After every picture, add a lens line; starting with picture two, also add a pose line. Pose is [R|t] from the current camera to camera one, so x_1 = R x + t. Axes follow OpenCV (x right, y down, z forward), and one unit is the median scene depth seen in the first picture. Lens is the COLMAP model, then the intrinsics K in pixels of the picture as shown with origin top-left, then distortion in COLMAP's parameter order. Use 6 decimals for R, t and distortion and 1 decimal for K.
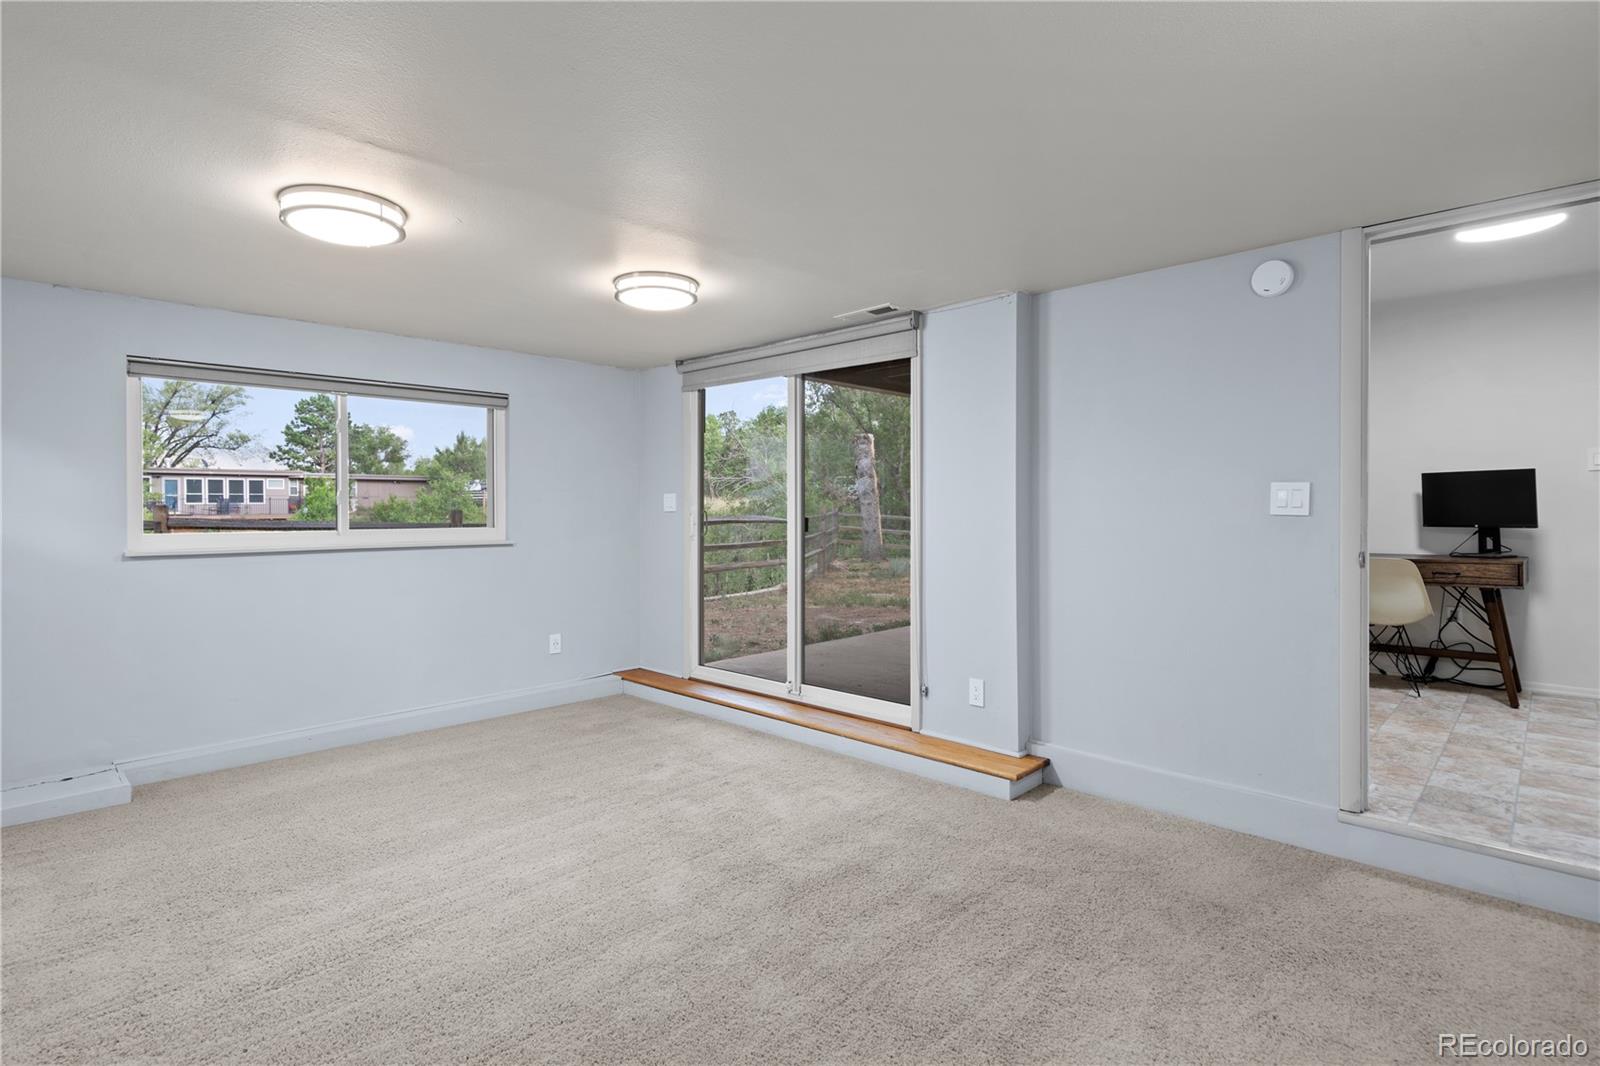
lens RADIAL K [[798.5, 0, 794.4], [0, 798.5, 528.8], [0, 0, 1]] dist [0.000960, 0.000175]
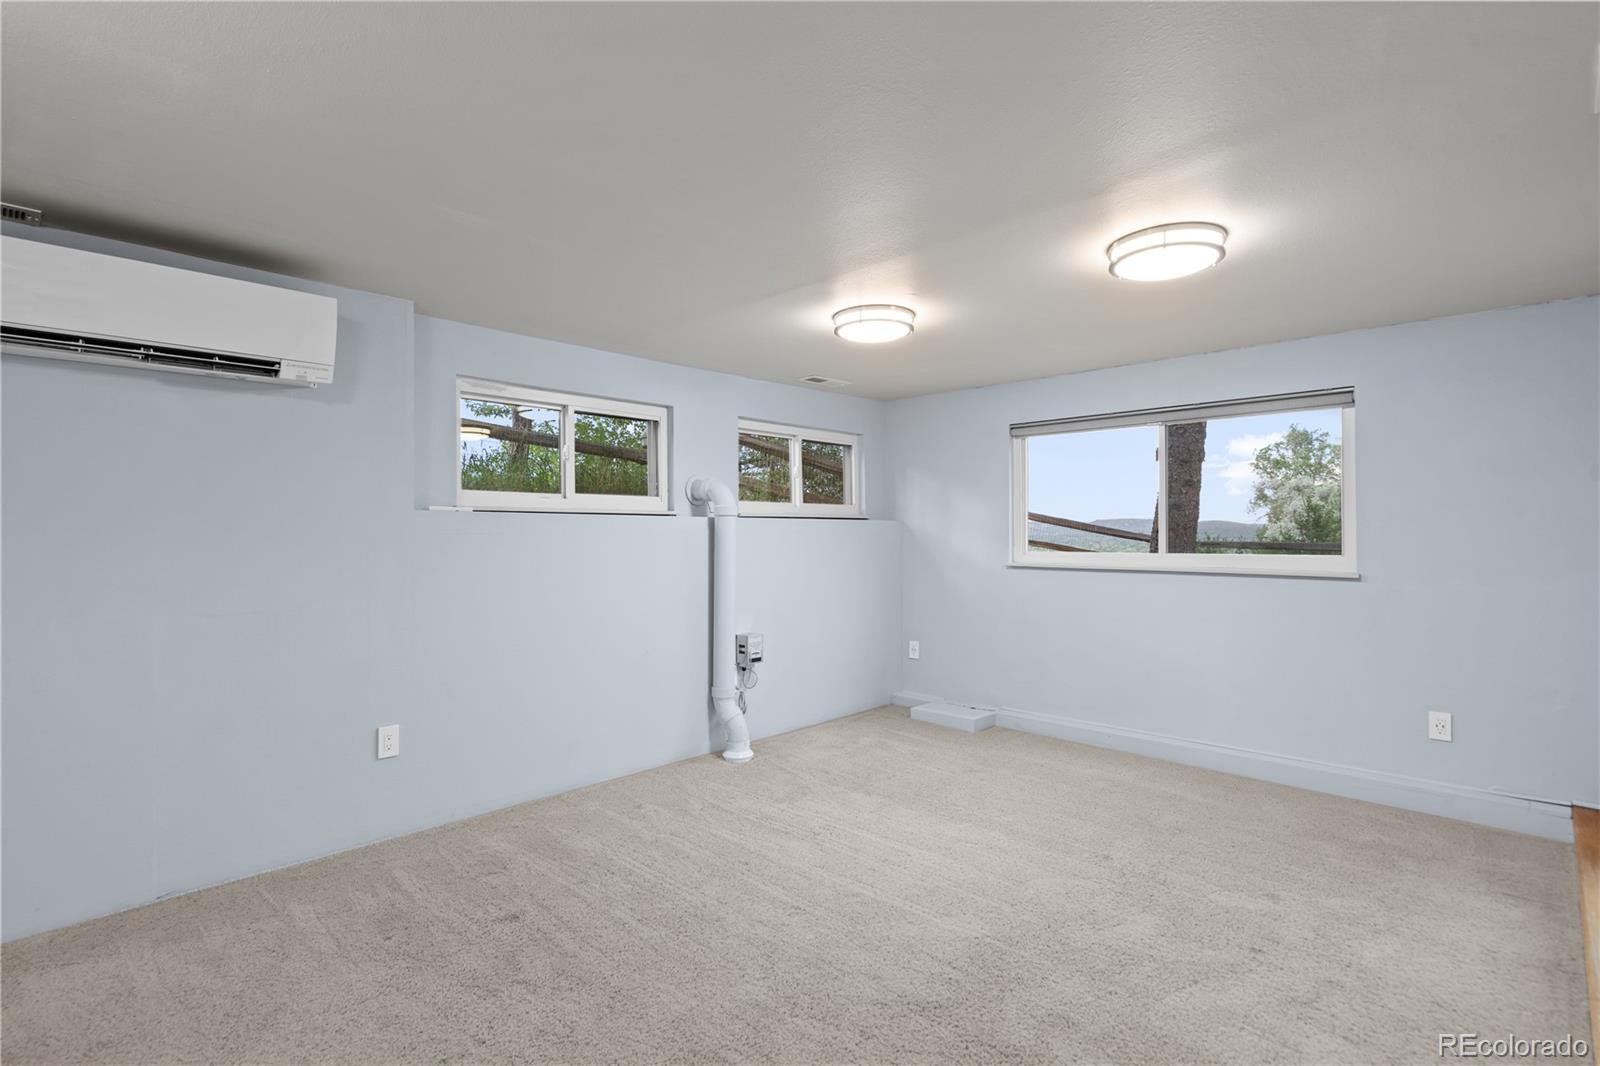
lens RADIAL K [[798.5, 0, 794.4], [0, 798.5, 528.8], [0, 0, 1]] dist [0.000960, 0.000175]
pose [[-0.027831, -0.006825, -0.999589, 0.543395], [-0.027561, 0.999602, -0.006058, -0.010425], [0.999233, 0.027382, -0.028008, 0.592437]]
